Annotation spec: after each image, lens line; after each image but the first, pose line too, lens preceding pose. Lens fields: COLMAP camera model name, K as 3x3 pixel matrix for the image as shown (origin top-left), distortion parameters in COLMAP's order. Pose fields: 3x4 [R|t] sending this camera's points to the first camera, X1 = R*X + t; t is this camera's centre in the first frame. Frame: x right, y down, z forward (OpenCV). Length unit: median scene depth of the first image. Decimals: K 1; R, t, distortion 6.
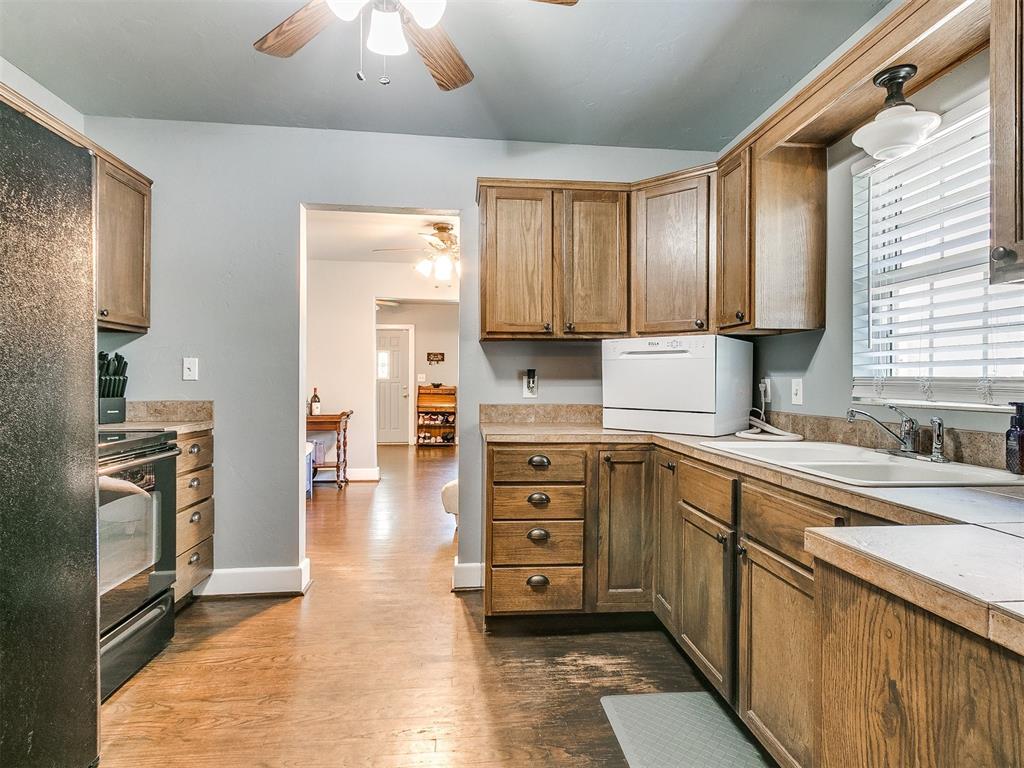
lens RADIAL K [[531.5, 0, 508.9], [0, 531.5, 381.6], [0, 0, 1]] dist [0.007120, -0.003619]
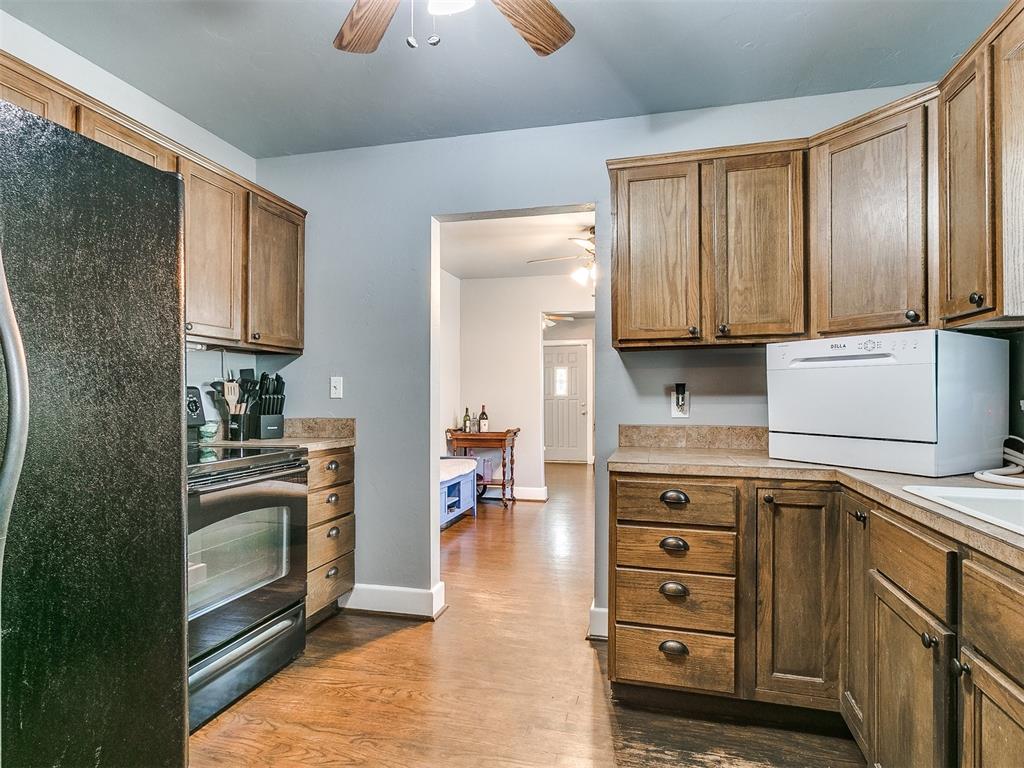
lens RADIAL K [[531.5, 0, 531.7], [0, 531.5, 393.1], [0, 0, 1]] dist [0.007120, -0.003619]
pose [[0.943456, -0.007406, -0.331414, 0.111037], [0.004232, 0.999938, -0.010299, -0.000509], [0.331469, 0.008314, 0.943429, 0.157682]]
